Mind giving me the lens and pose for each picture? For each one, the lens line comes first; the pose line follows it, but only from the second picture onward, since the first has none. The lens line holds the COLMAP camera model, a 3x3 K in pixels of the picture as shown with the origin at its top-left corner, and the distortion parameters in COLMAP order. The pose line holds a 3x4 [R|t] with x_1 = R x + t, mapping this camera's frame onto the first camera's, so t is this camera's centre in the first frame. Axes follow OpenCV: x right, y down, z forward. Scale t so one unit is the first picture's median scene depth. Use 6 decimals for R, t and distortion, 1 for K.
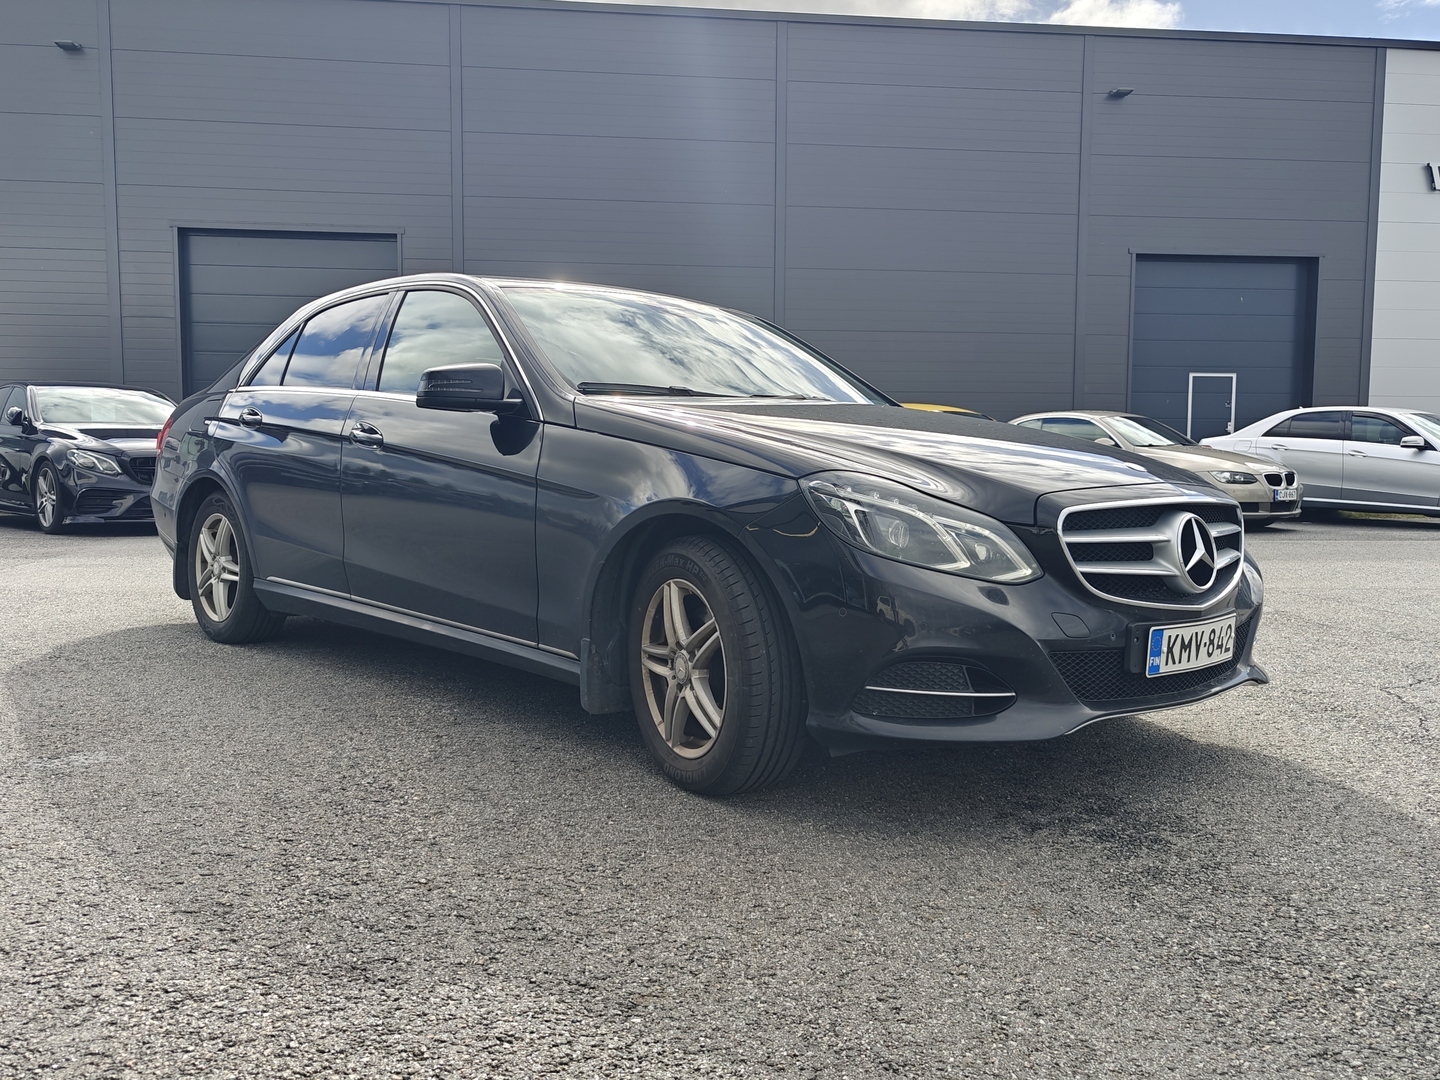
lens RADIAL K [[1260.2, 0, 720.0], [0, 1260.2, 540.0], [0, 0, 1]] dist [0.002124, 0.013302]
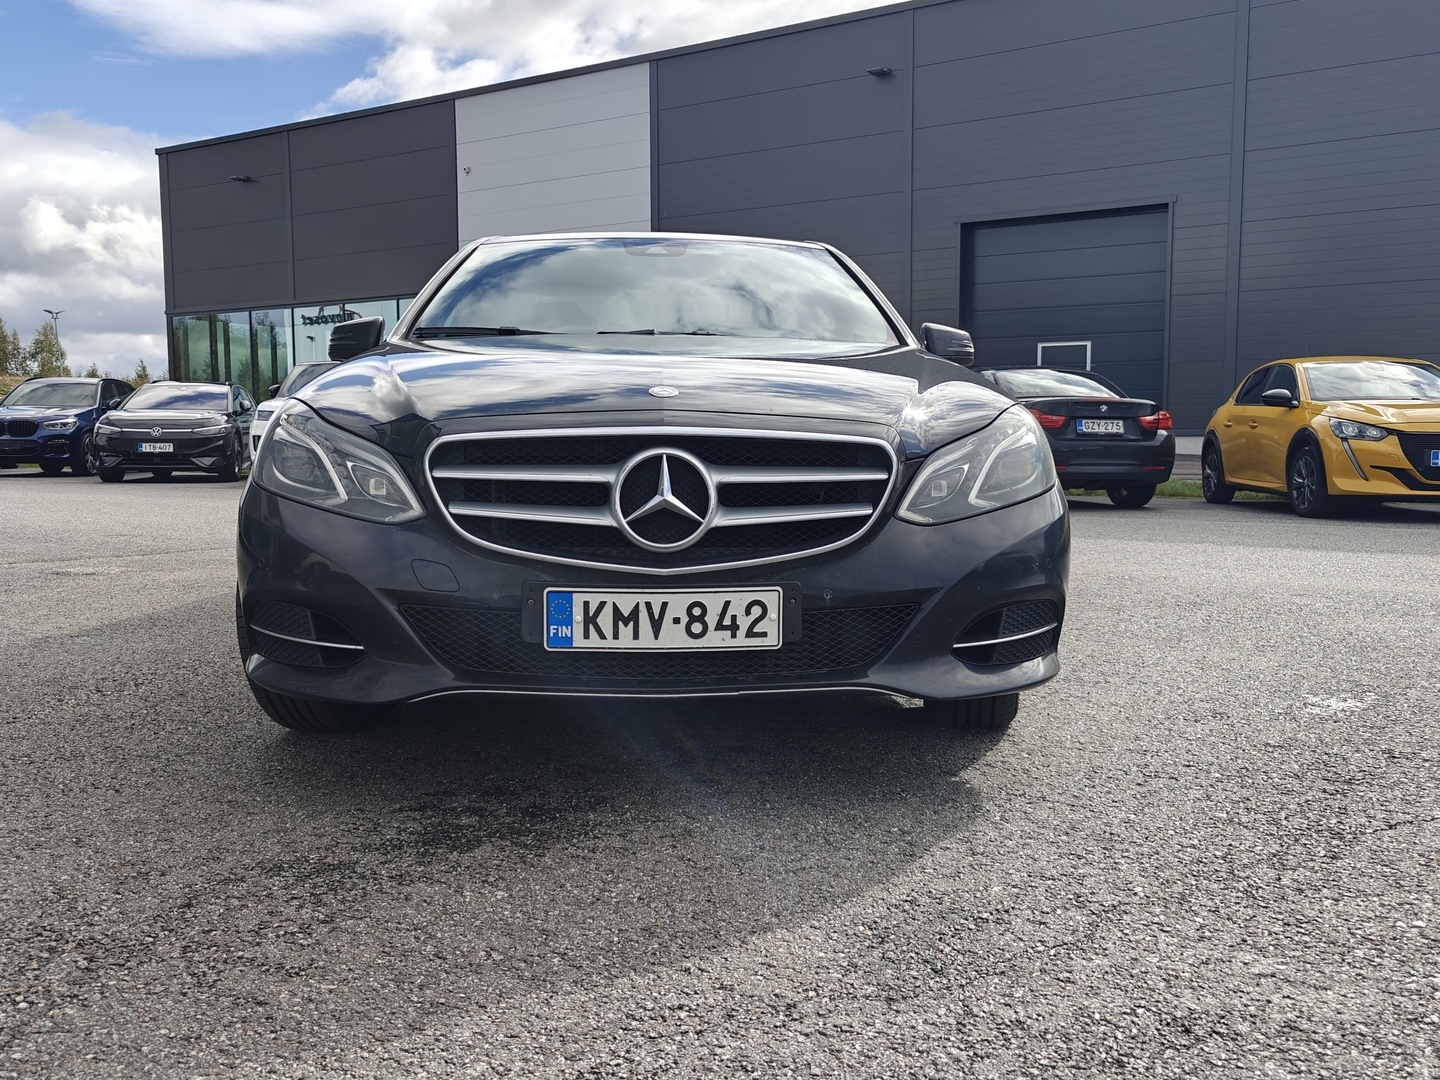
lens RADIAL K [[1263.5, 0, 720.0], [0, 1263.5, 540.0], [0, 0, 1]] dist [0.002536, -0.001038]
pose [[0.771446, 0.040824, -0.634984, 0.918662], [-0.034346, 0.999156, 0.022510, 0.017280], [0.635368, 0.004444, 0.772197, 0.447191]]
